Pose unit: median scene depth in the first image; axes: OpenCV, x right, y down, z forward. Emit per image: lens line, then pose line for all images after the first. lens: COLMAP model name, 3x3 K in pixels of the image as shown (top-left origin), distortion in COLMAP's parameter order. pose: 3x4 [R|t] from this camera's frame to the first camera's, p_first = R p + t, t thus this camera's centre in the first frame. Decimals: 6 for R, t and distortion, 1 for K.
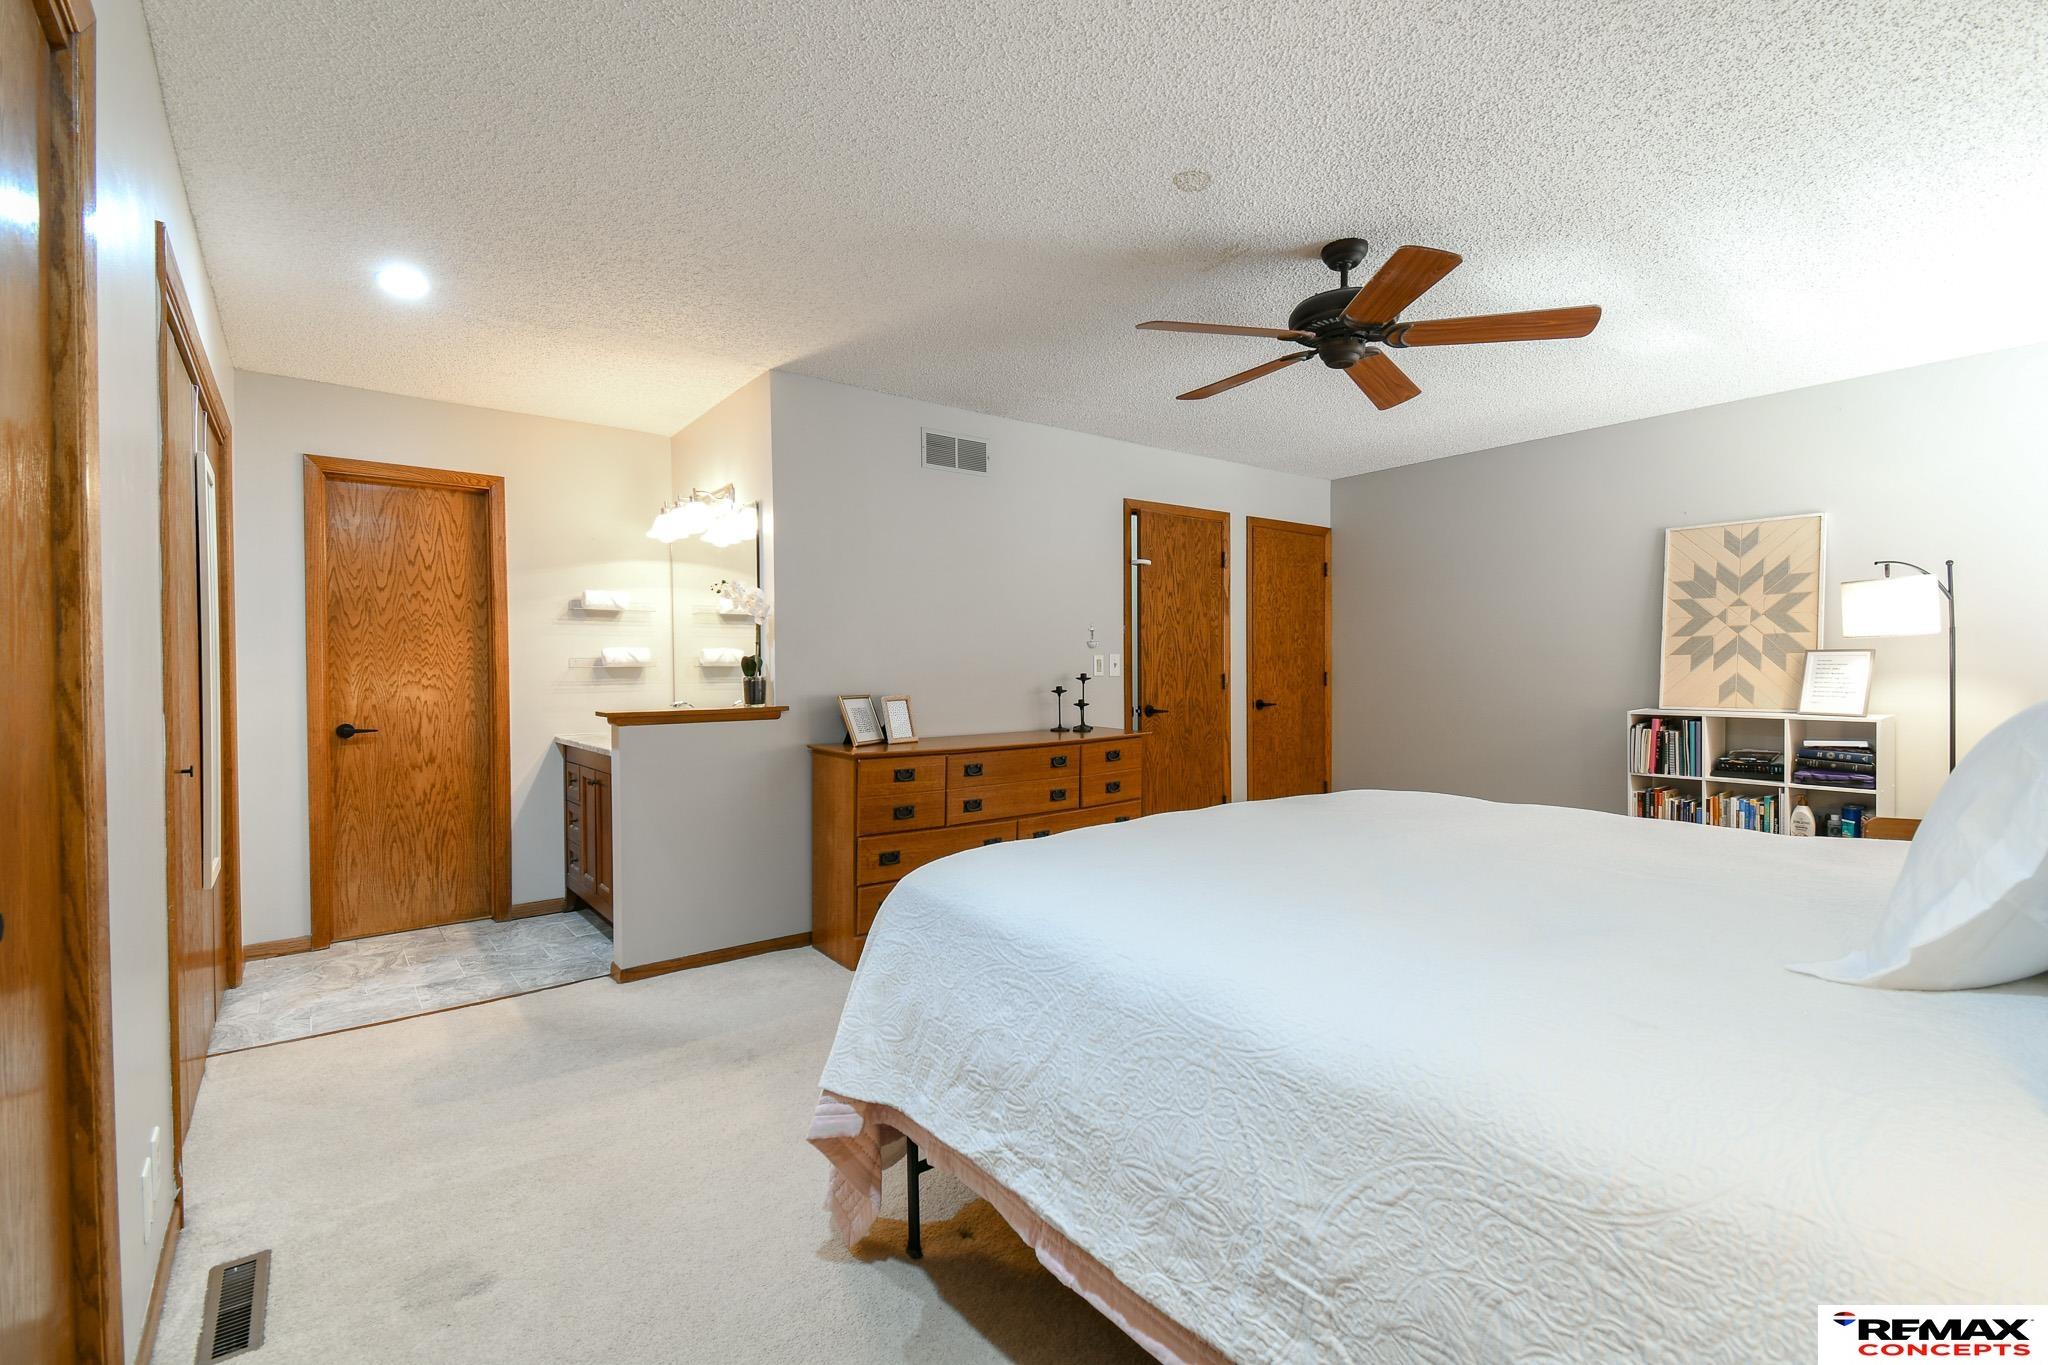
lens RADIAL K [[885.6, 0, 1021.8], [0, 885.6, 681.3], [0, 0, 1]] dist [0.039267, -0.023114]
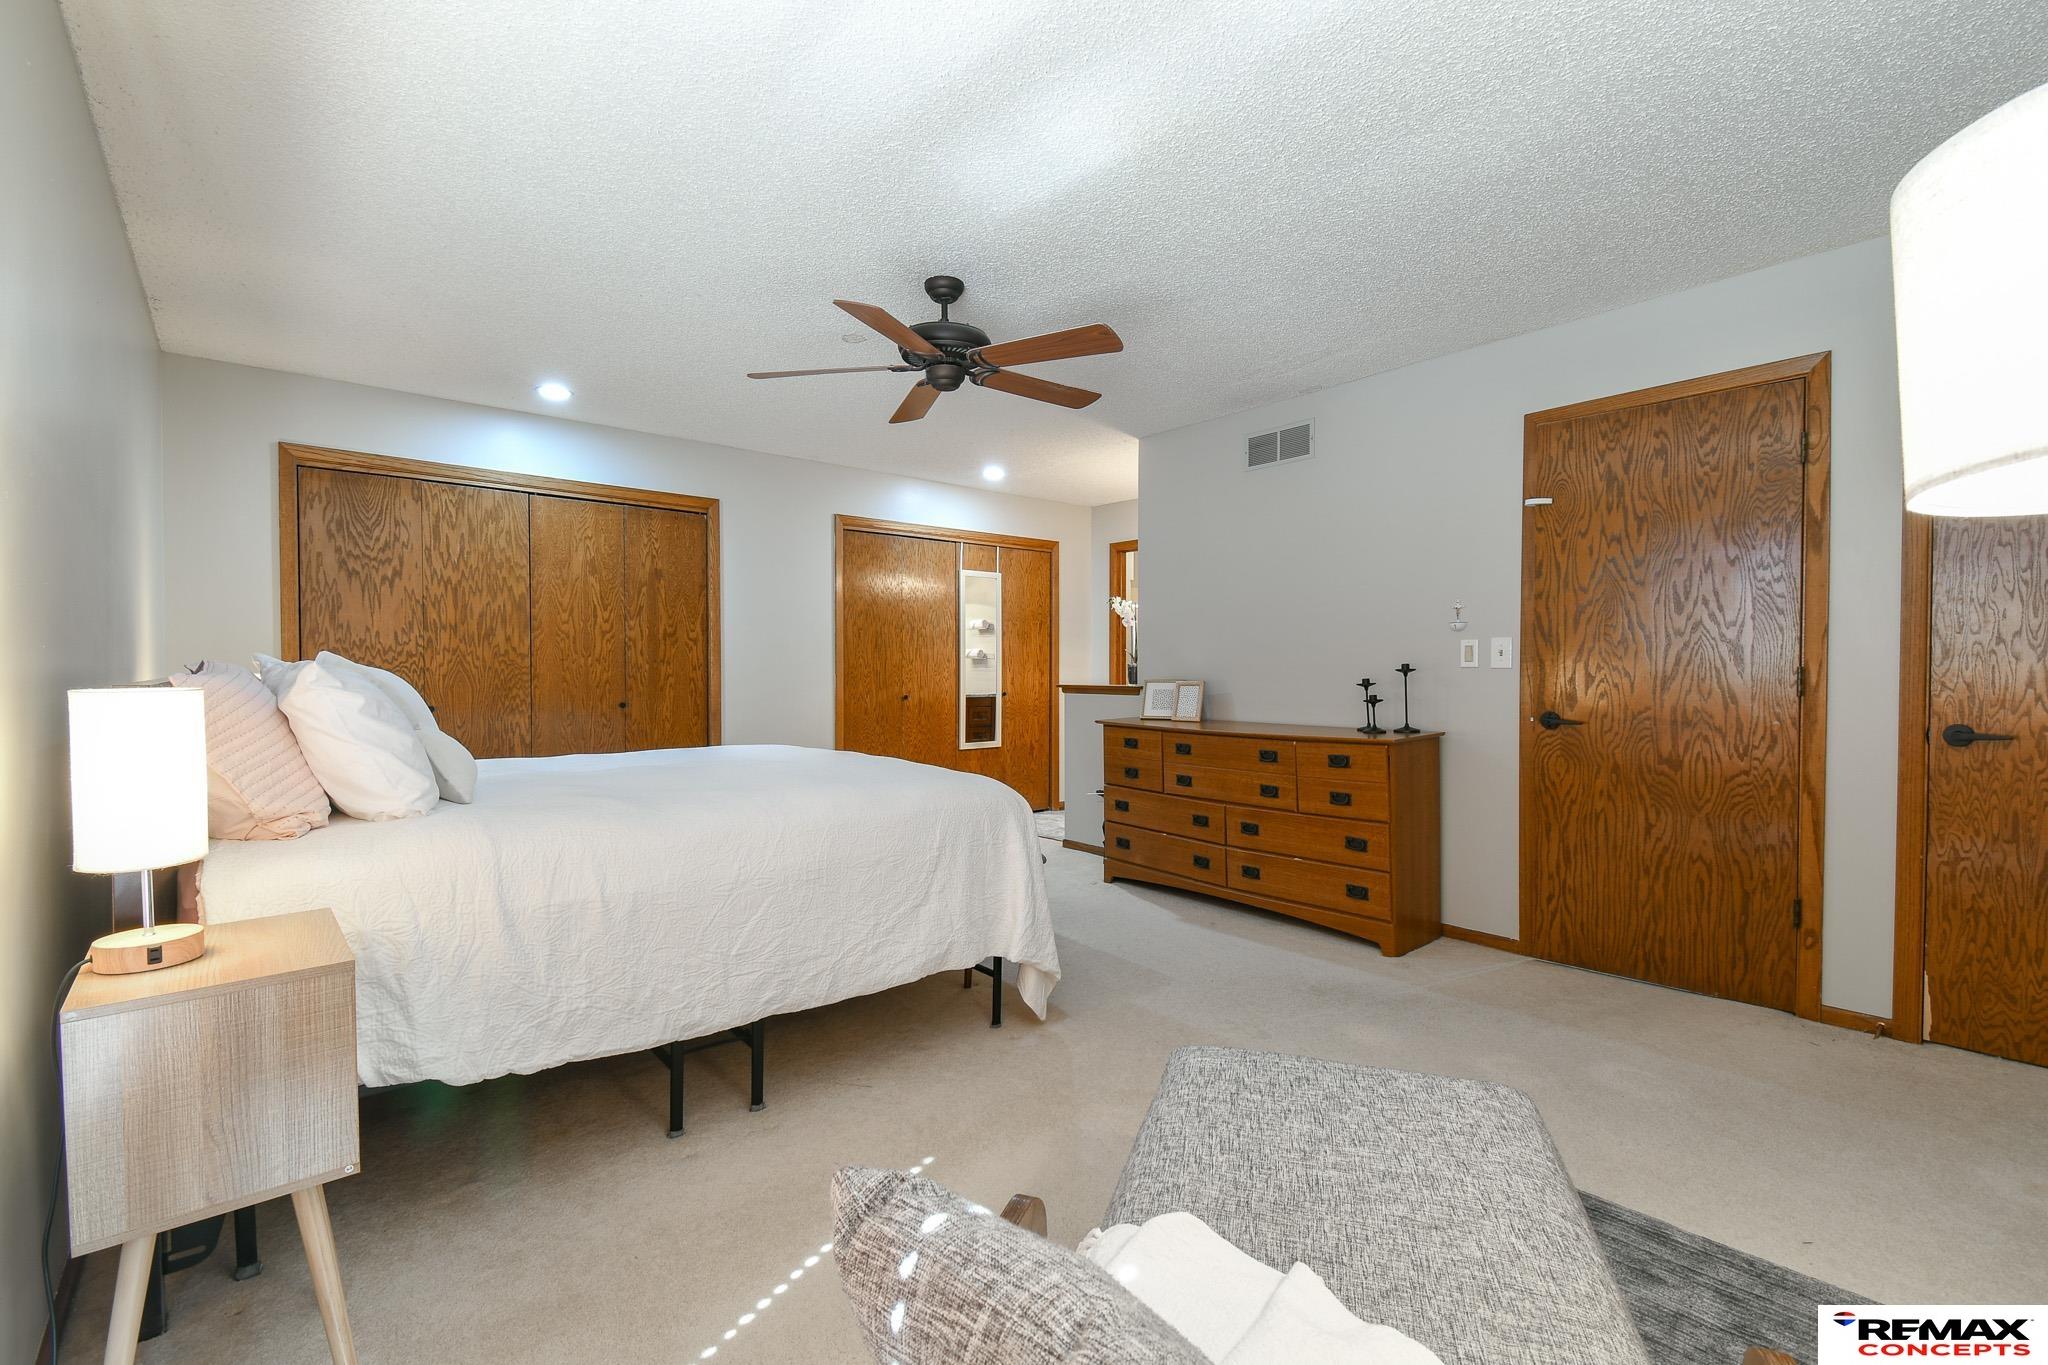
lens RADIAL K [[885.6, 0, 1021.8], [0, 885.6, 681.3], [0, 0, 1]] dist [0.039267, -0.023114]
pose [[0.047750, 0.030199, -0.998403, 1.855753], [-0.006636, 0.999530, 0.029915, -0.031650], [0.998837, 0.005197, 0.047928, 1.301940]]
